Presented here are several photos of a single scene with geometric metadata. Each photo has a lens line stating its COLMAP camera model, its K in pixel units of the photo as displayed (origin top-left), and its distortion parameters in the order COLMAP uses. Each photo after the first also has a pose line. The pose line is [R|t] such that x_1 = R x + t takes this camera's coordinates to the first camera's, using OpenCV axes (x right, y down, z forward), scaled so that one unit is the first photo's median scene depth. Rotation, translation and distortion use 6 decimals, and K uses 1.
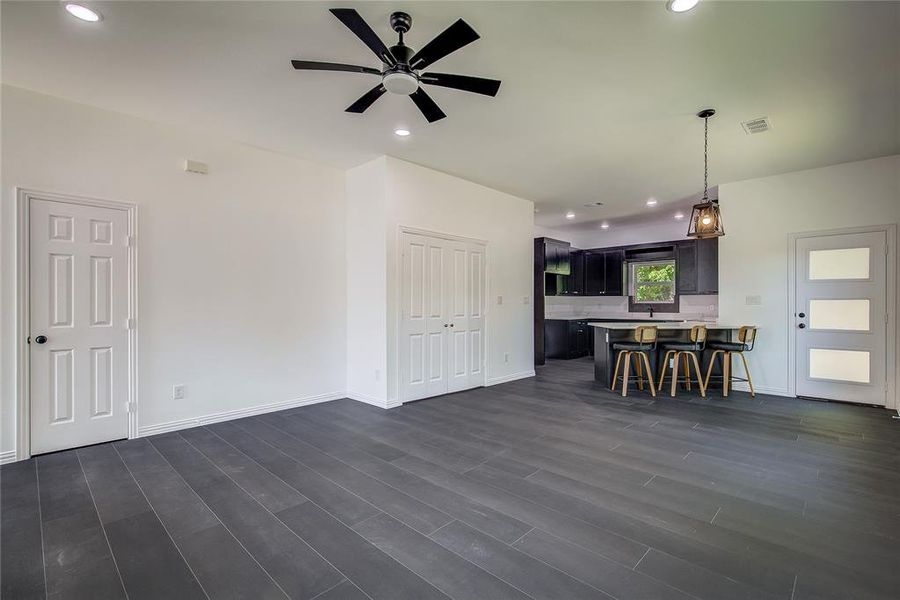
lens RADIAL K [[416.6, 0, 456.4], [0, 416.6, 302.1], [0, 0, 1]] dist [0.000150, 0.000678]
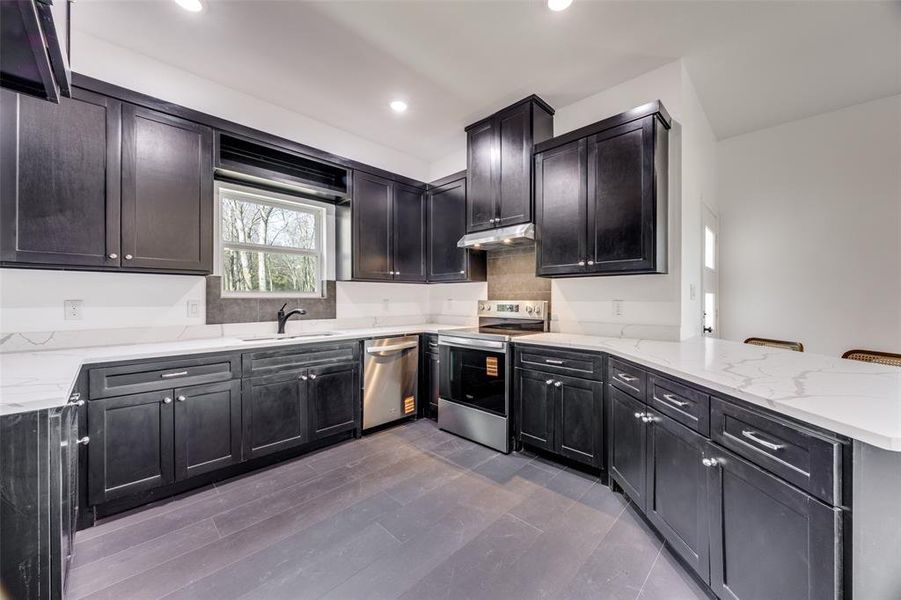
lens RADIAL K [[336.3, 0, 450.5], [0, 336.3, 300.0], [0, 0, 1]] dist [0.000034, -0.000067]
pose [[0.026518, -0.003561, 0.999642, 0.388293], [0.002002, 0.999992, 0.003509, 0.010959], [-0.999646, 0.001908, 0.026524, 2.236272]]
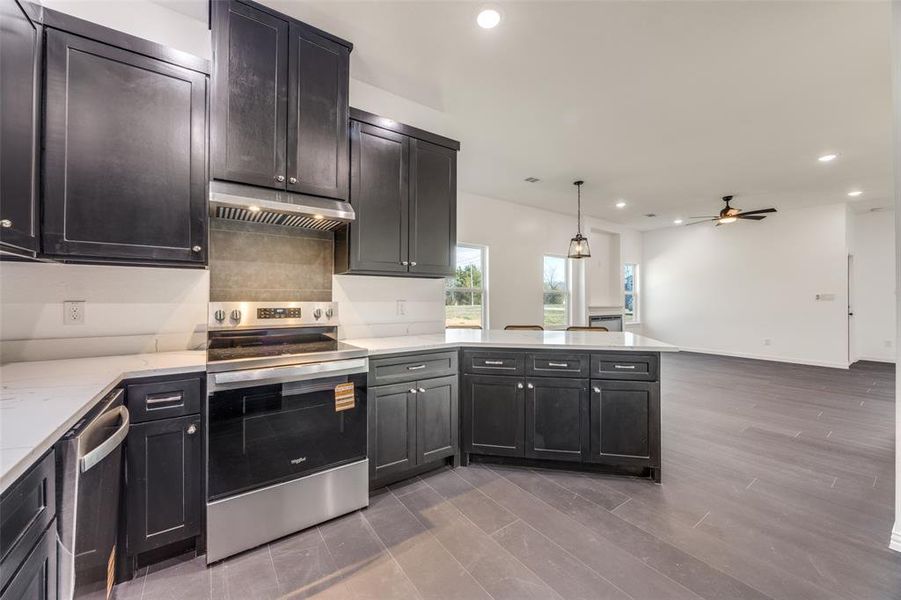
lens RADIAL K [[350.2, 0, 448.7], [0, 350.2, 297.2], [0, 0, 1]] dist [0.001127, 0.000242]
pose [[-0.980362, 0.001038, 0.197205, 0.911830], [-0.000545, 0.999968, -0.007972, 0.012524], [-0.197207, -0.007923, -0.980330, 2.697112]]
